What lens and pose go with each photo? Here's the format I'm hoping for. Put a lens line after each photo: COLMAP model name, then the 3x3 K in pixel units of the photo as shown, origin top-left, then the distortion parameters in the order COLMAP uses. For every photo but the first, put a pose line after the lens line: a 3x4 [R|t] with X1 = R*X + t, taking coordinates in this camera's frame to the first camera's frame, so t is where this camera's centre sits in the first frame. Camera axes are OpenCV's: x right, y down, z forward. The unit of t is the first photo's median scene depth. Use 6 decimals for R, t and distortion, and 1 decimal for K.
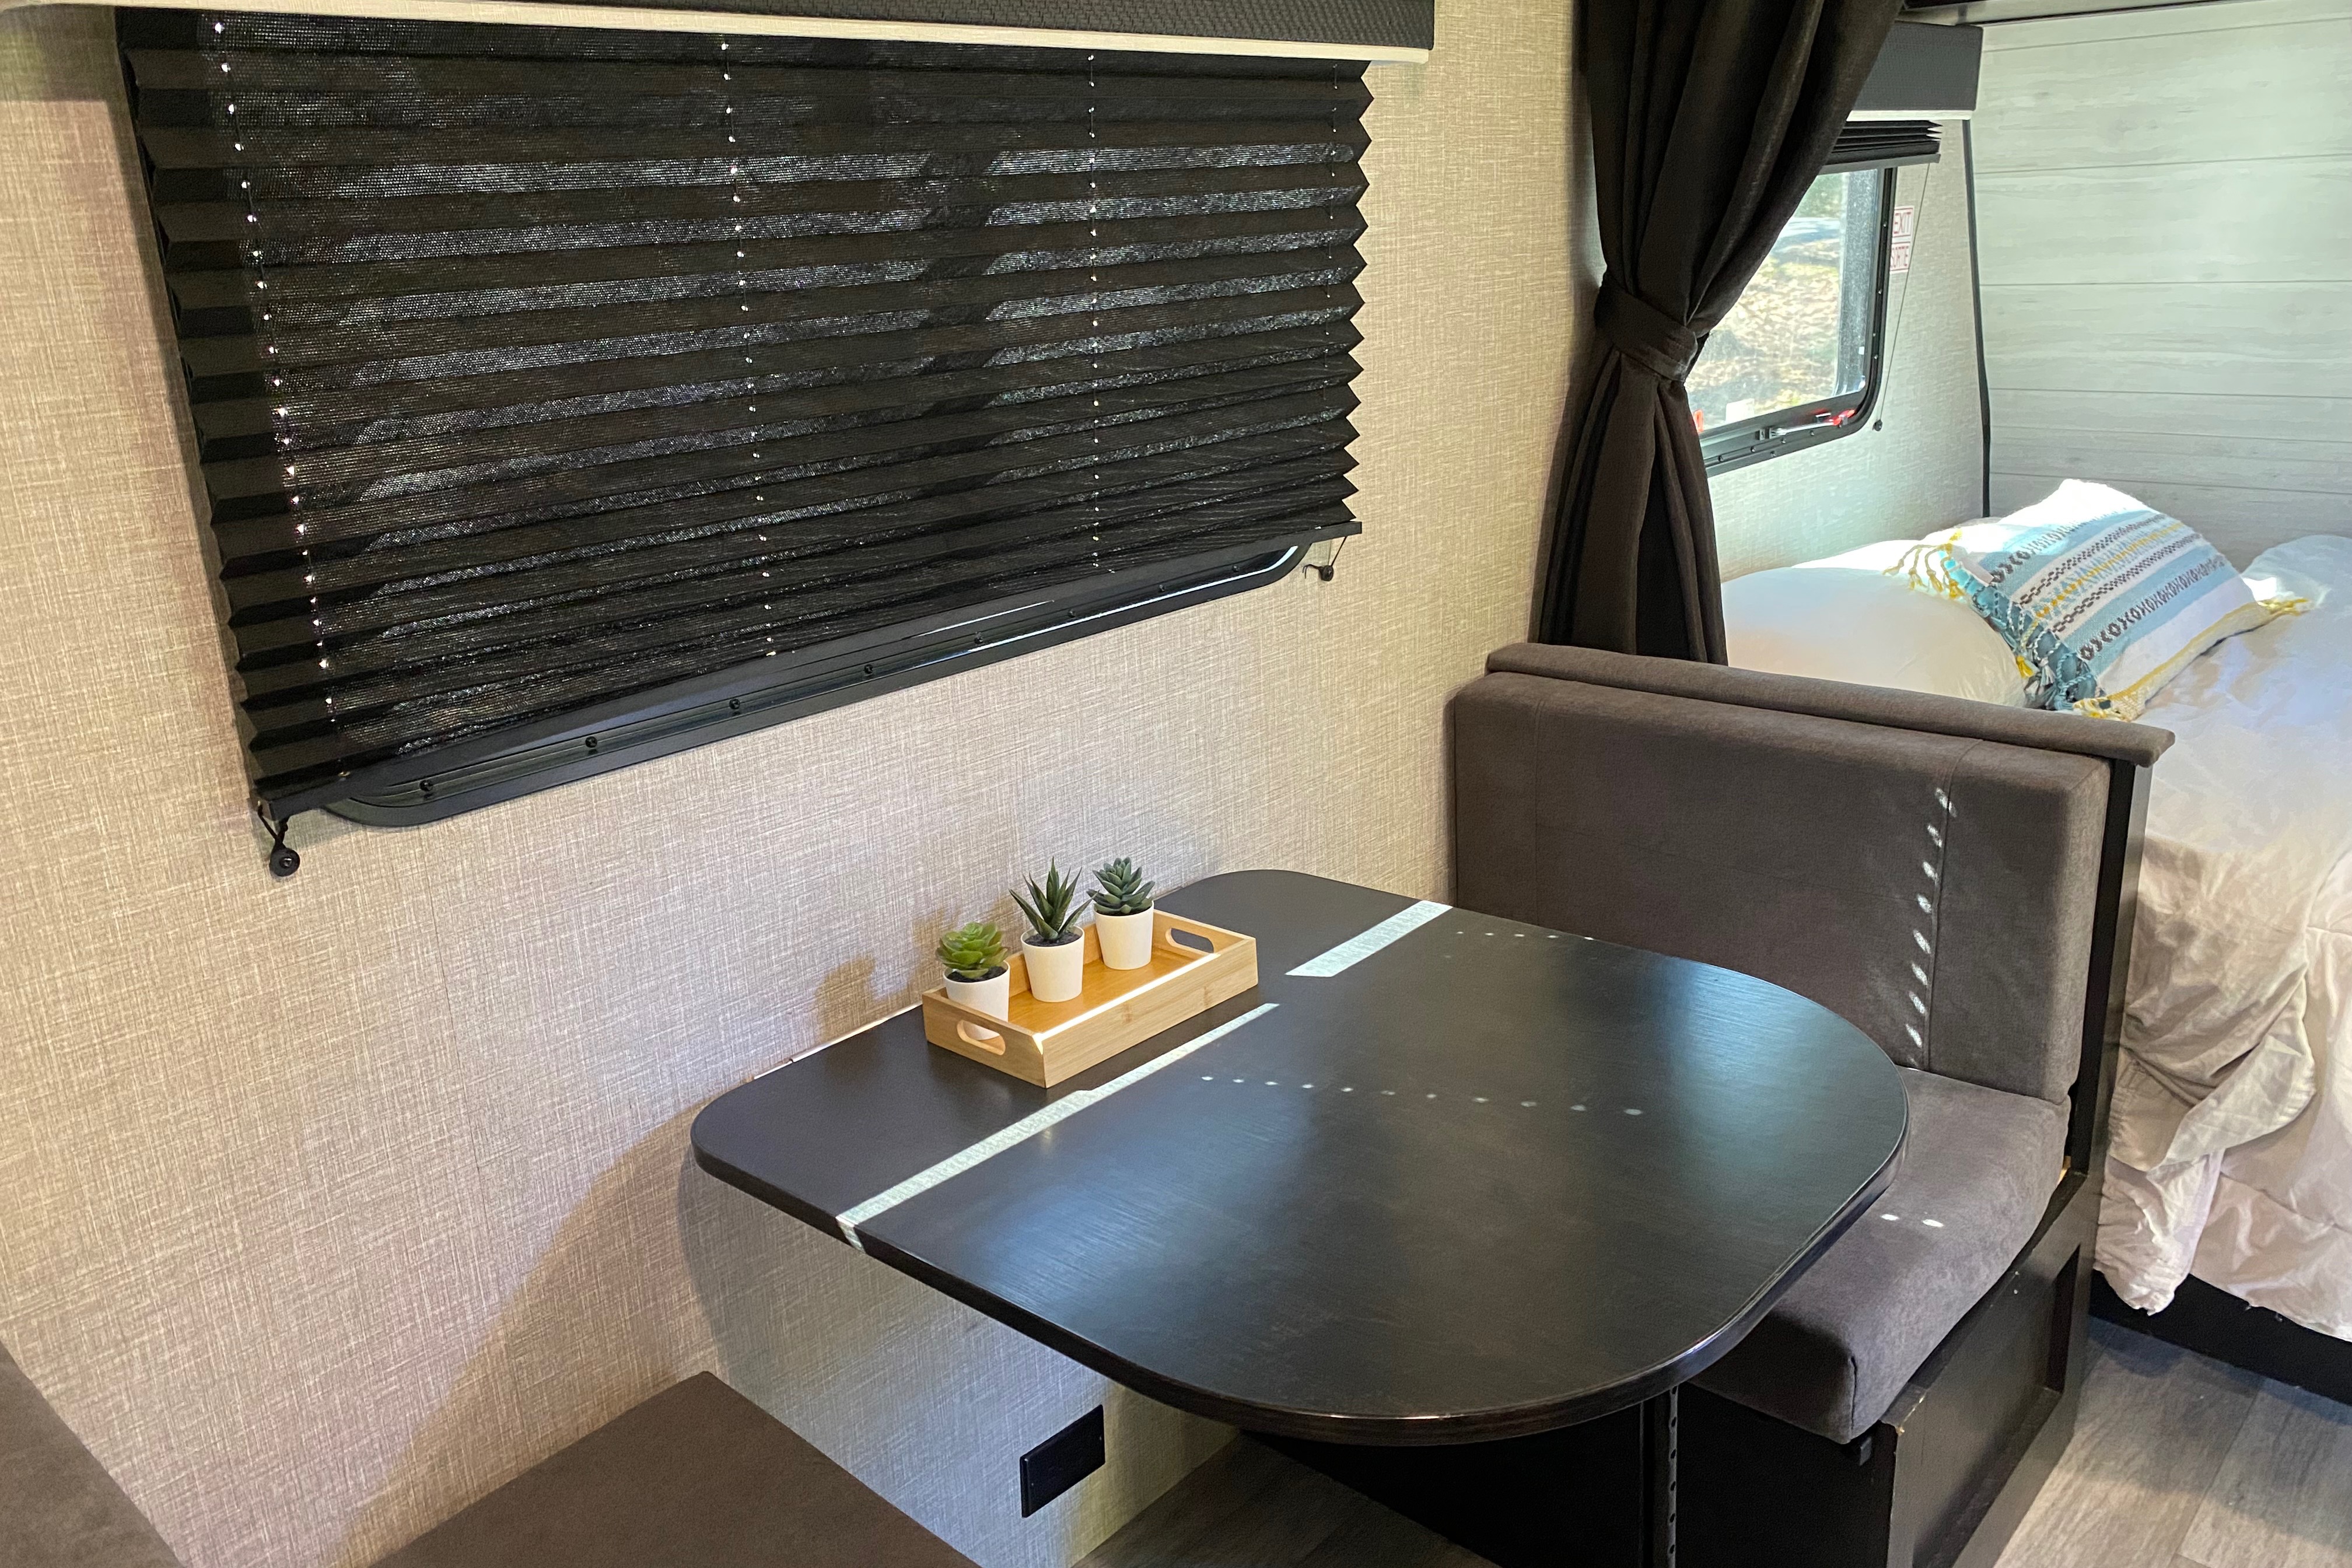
lens RADIAL K [[1817.4, 0, 1139.6], [0, 1817.4, 764.7], [0, 0, 1]] dist [0.008164, 0.007994]
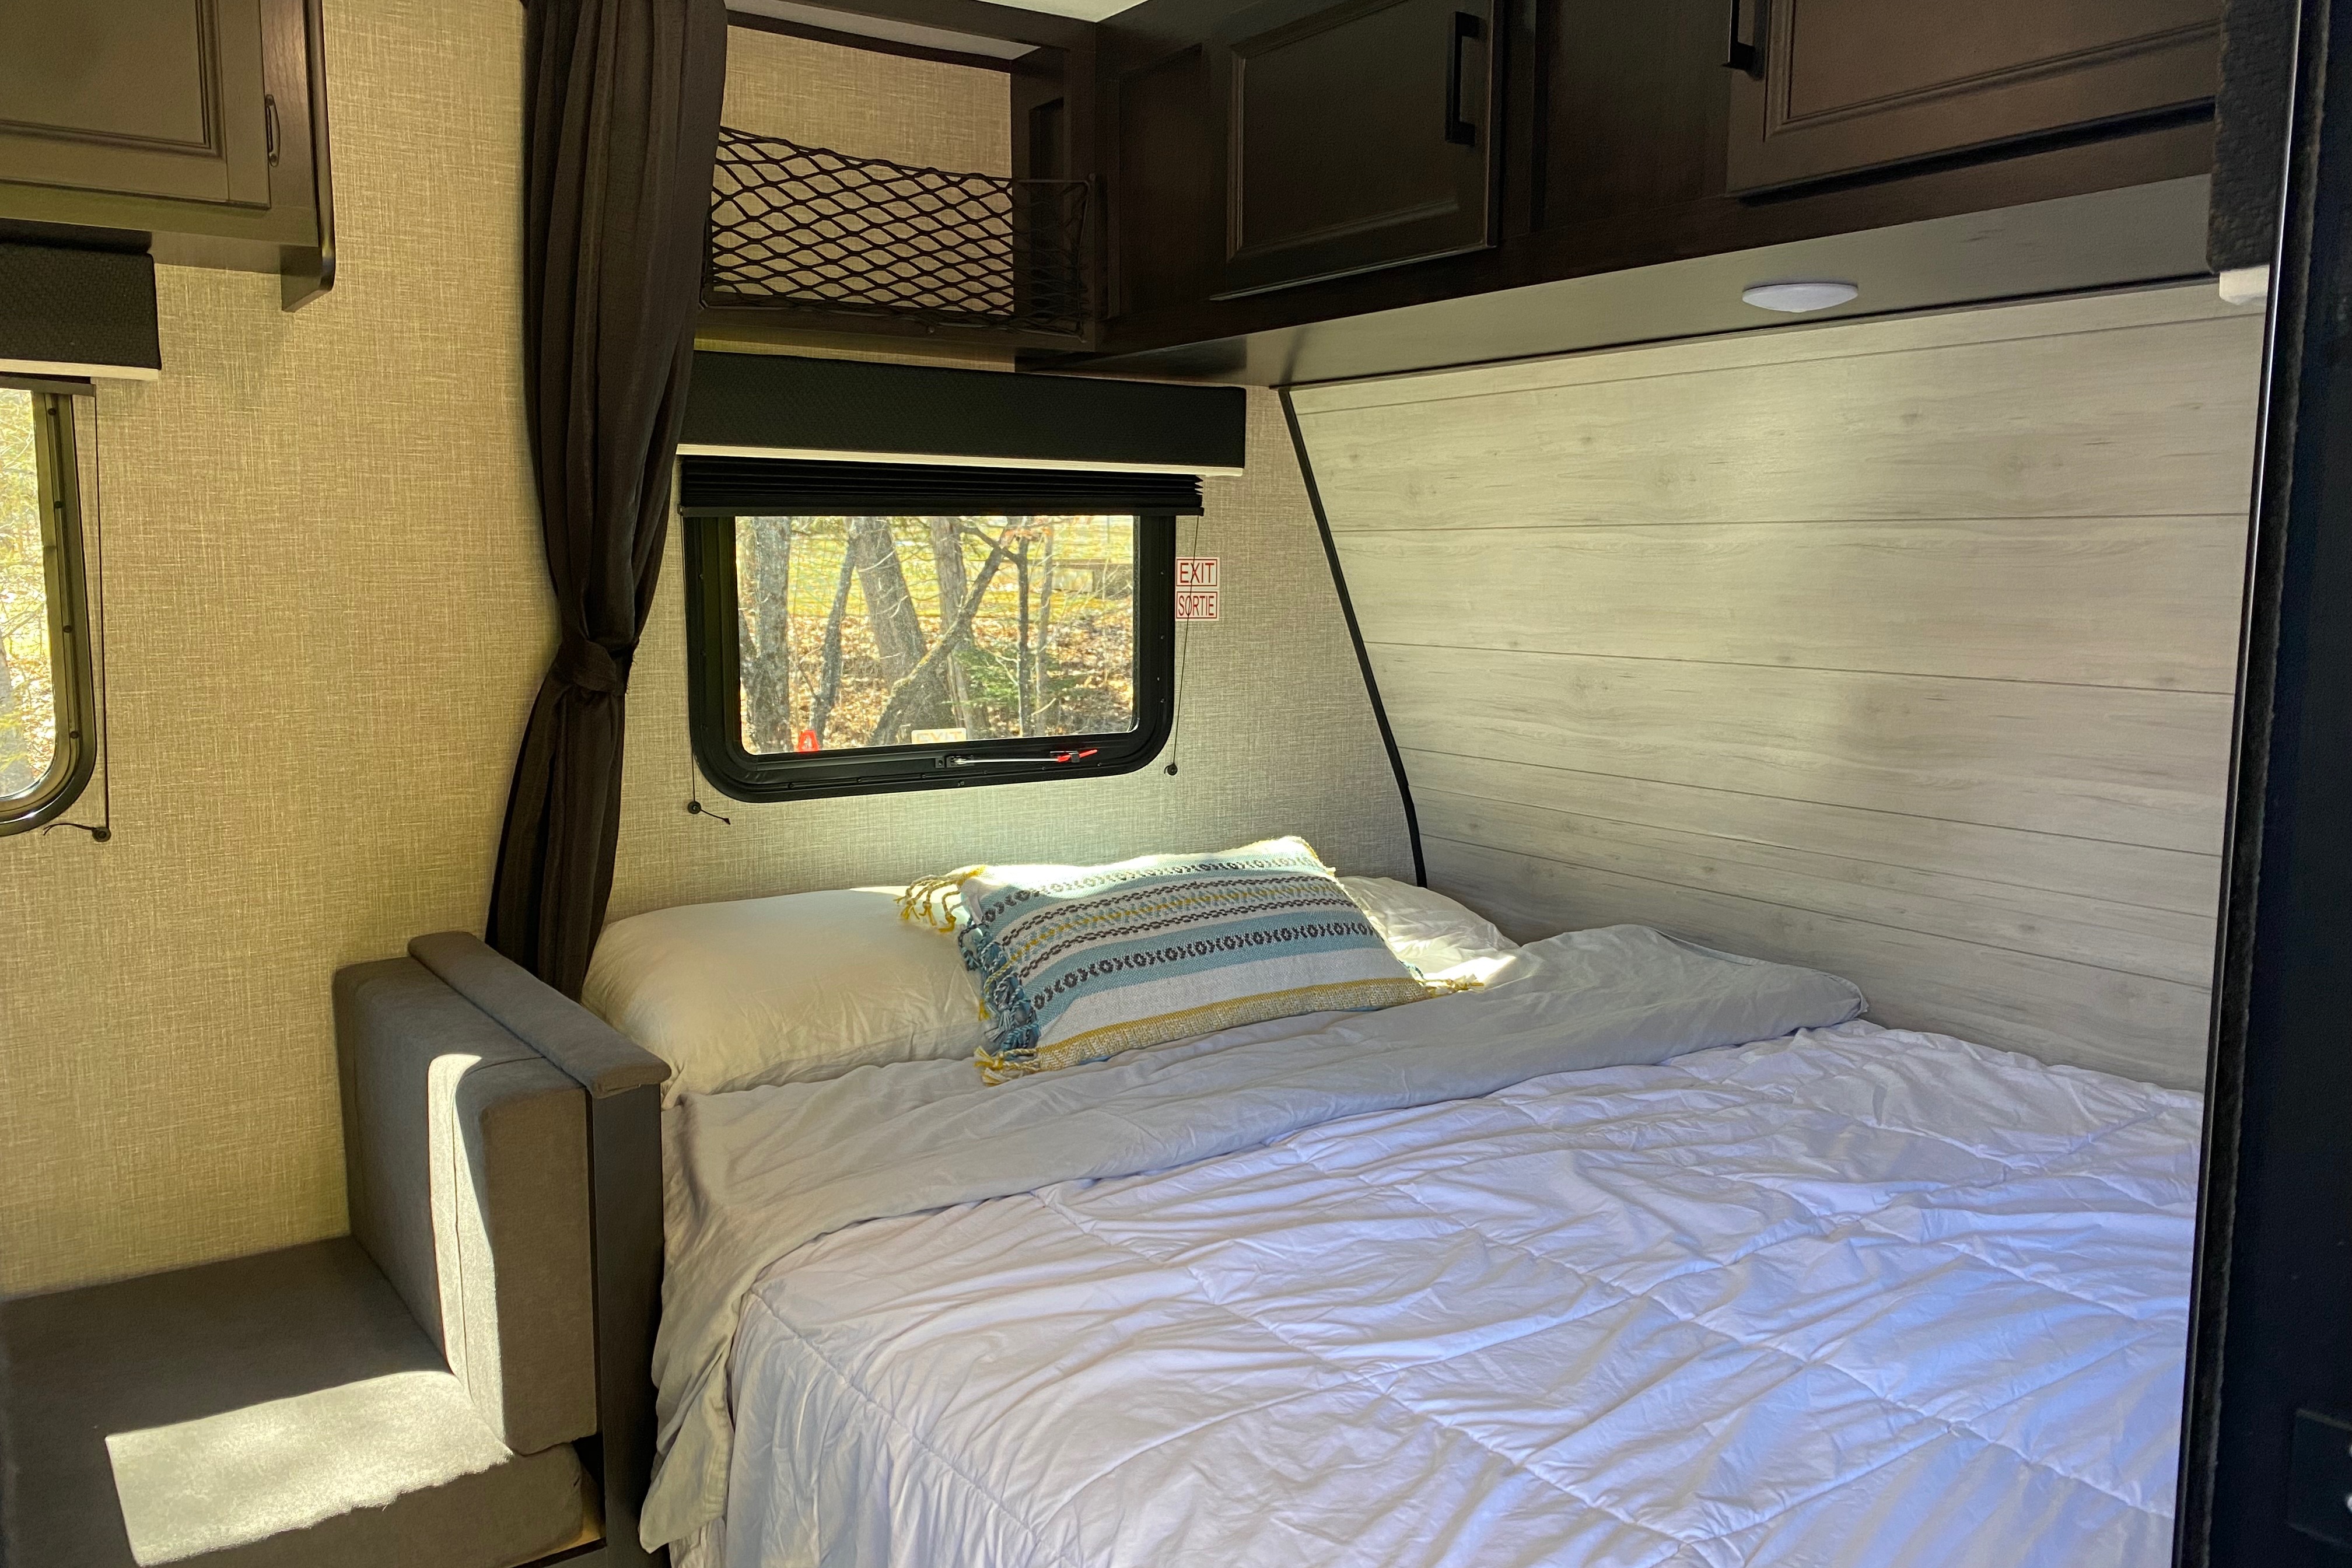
lens RADIAL K [[1798.1, 0, 1178.2], [0, 1798.1, 753.0], [0, 0, 1]] dist [0.056699, -0.098743]
pose [[0.972995, 0.075419, -0.218157, 0.818745], [-0.114799, 0.978051, -0.173889, -0.034423], [0.200254, 0.194237, 0.960297, 0.085332]]
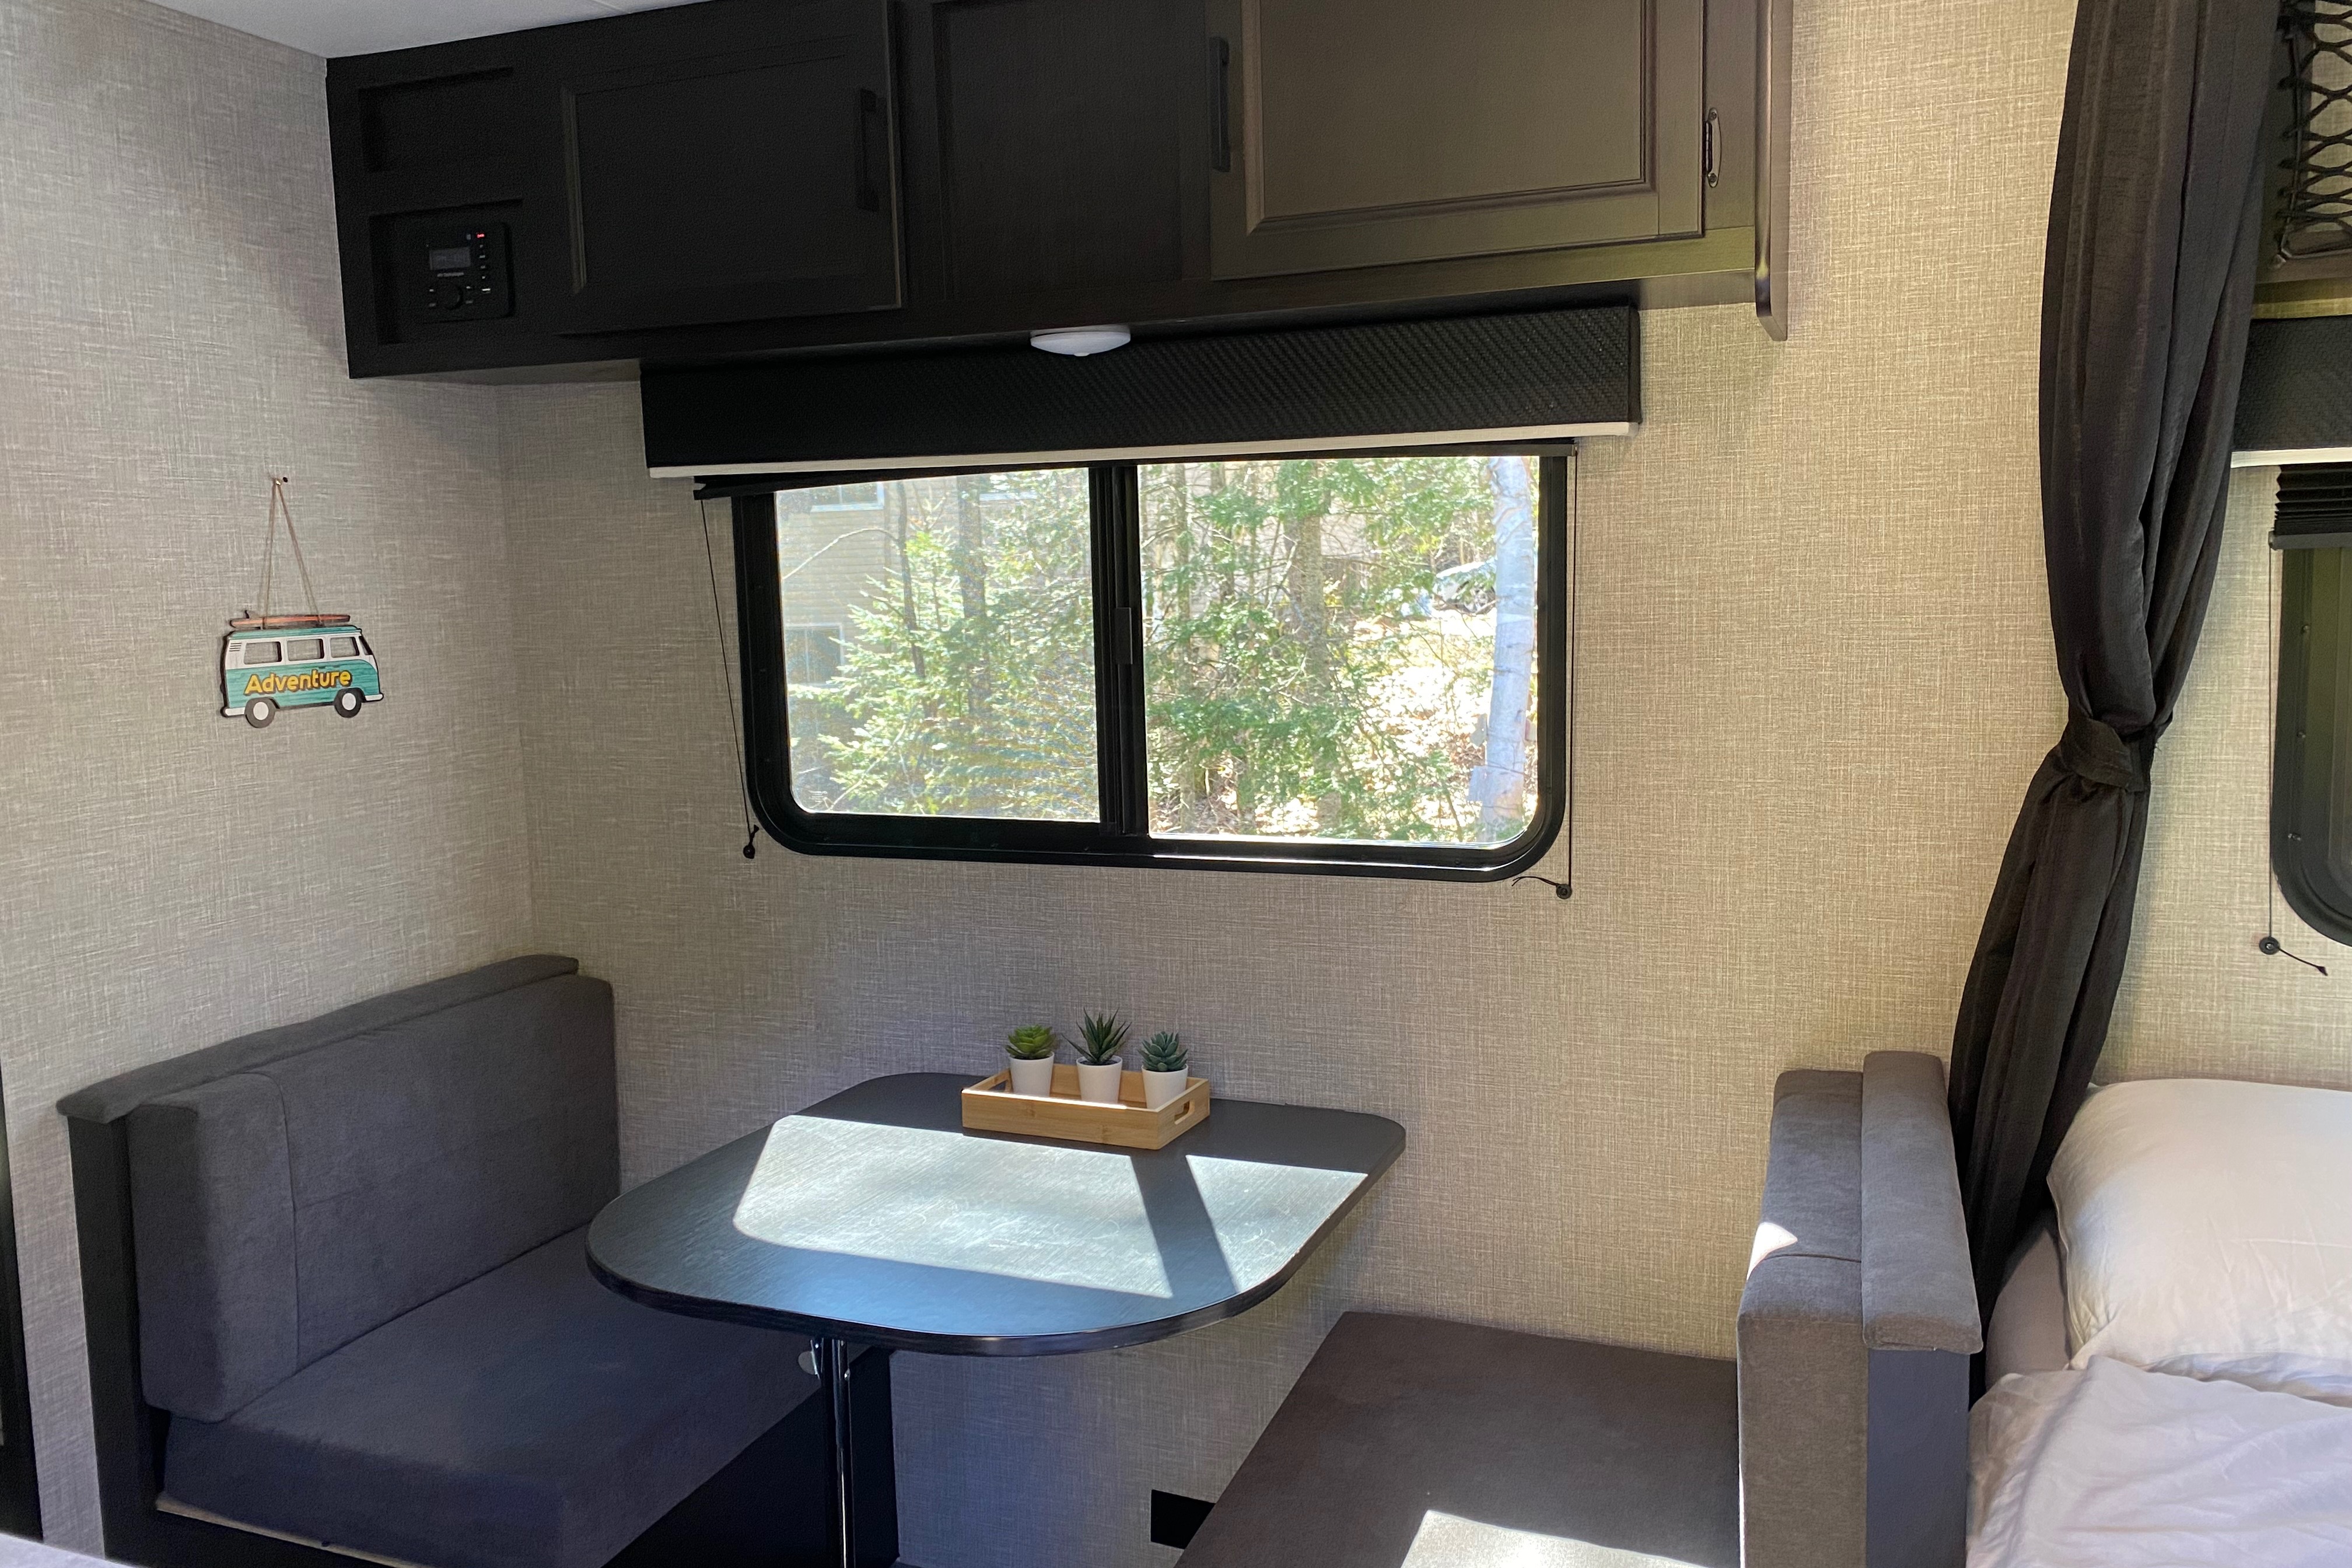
lens RADIAL K [[1805.3, 0, 1098.7], [0, 1805.3, 754.5], [0, 0, 1]] dist [0.038129, -0.039903]
pose [[0.345496, 0.131600, -0.929147, 0.853889], [-0.269952, 0.962204, 0.035903, -0.127507], [0.898754, 0.238420, 0.367963, 0.299190]]
